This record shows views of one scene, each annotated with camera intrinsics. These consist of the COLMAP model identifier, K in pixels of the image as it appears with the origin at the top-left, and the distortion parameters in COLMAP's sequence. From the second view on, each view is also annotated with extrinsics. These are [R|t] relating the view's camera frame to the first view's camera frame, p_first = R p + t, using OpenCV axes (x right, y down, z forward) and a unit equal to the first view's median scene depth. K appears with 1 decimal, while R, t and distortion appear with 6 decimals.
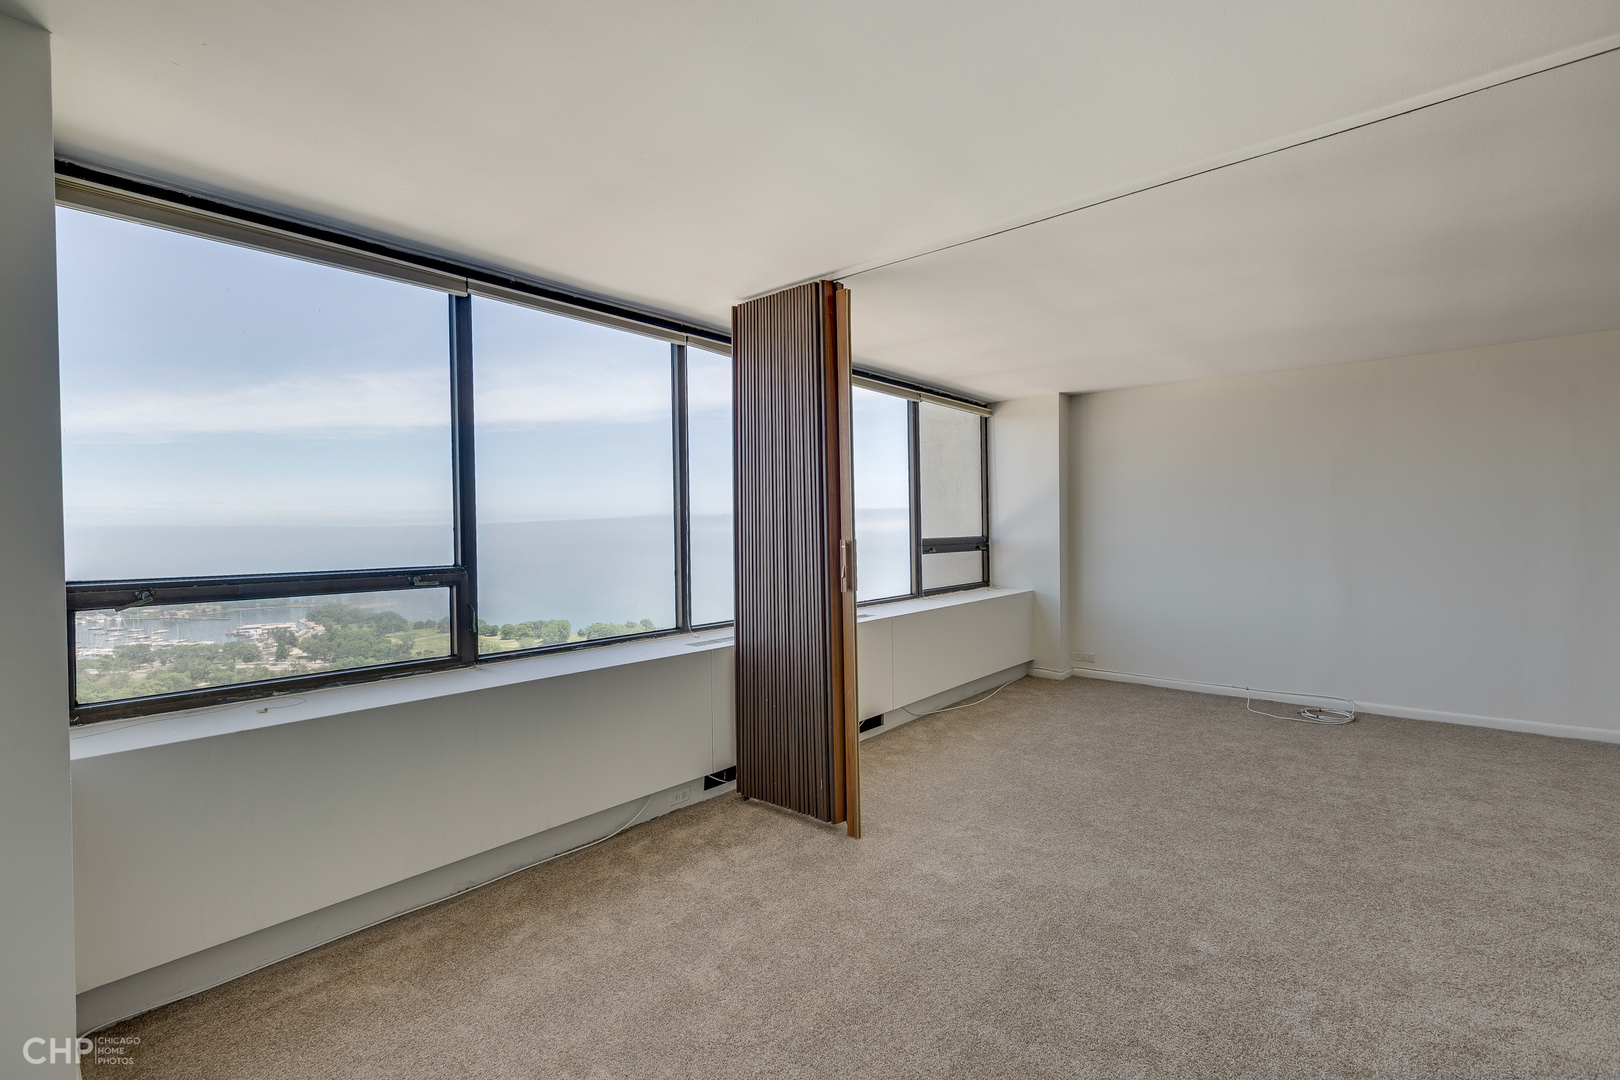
lens RADIAL K [[727.5, 0, 810.0], [0, 727.5, 540.0], [0, 0, 1]] dist [0.020402, 0.000353]
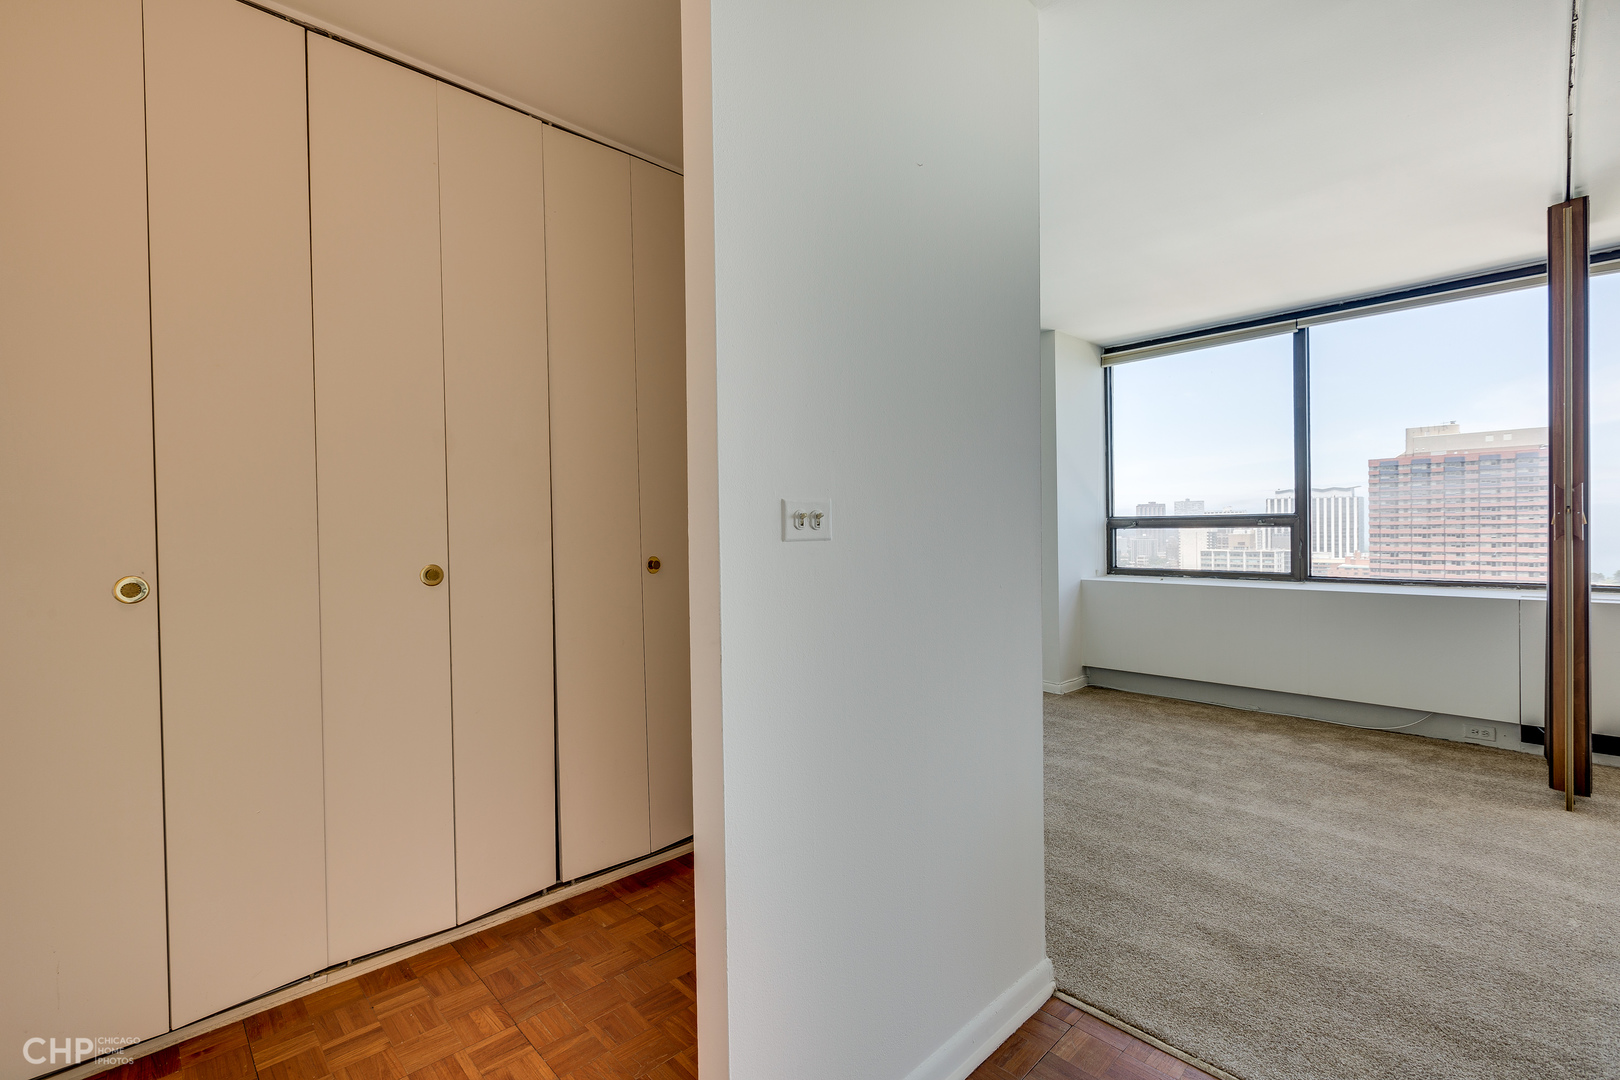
lens RADIAL K [[727.5, 0, 810.0], [0, 727.5, 540.0], [0, 0, 1]] dist [0.020402, 0.000353]
pose [[-0.072476, 0.031680, -0.996867, 1.084359], [0.001174, 0.999497, 0.031678, 0.040602], [0.997369, 0.001126, -0.072477, 0.121624]]
